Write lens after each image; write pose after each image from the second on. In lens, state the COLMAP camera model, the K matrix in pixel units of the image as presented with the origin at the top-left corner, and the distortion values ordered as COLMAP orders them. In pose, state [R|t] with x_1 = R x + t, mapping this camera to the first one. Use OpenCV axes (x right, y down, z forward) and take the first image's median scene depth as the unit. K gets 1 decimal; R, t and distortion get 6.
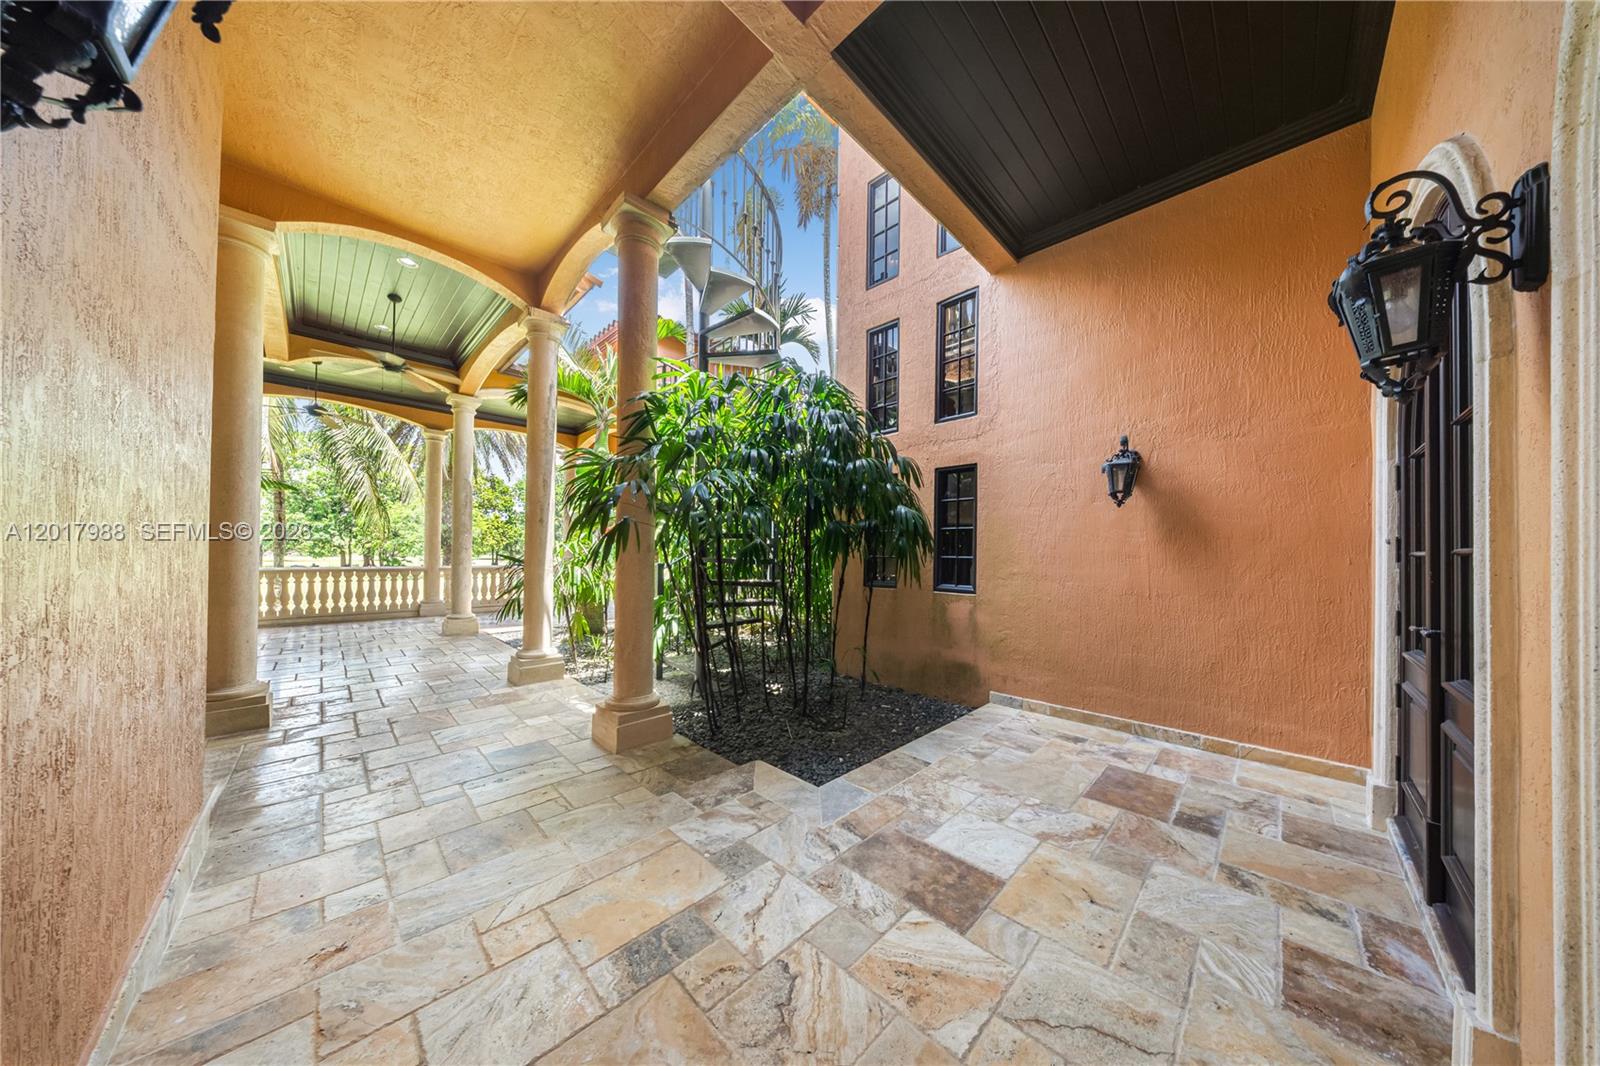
lens RADIAL K [[485.0, 0, 820.4], [0, 485.0, 551.1], [0, 0, 1]] dist [-0.001576, -0.000285]
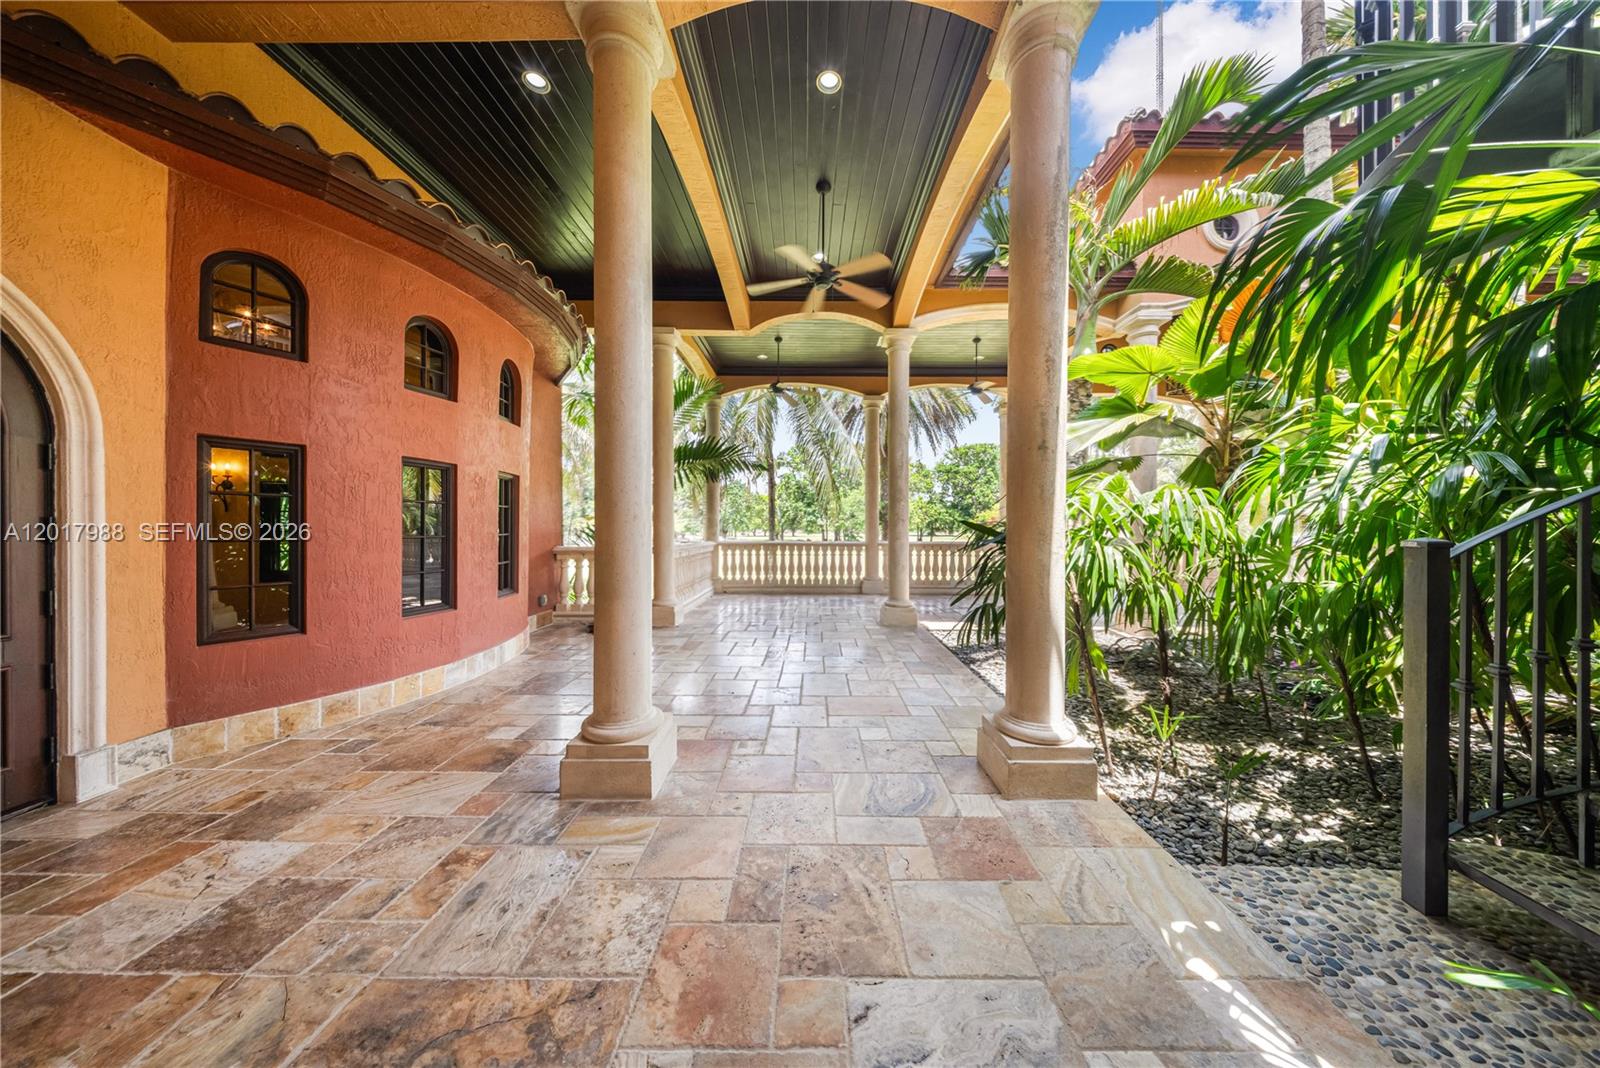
lens RADIAL K [[485.0, 0, 802.7], [0, 485.0, 532.0], [0, 0, 1]] dist [-0.001576, -0.000285]
pose [[0.677917, -0.004596, -0.735124, -0.194244], [0.011306, 0.999927, 0.004175, 0.007414], [0.735051, -0.011142, 0.677920, 0.254680]]
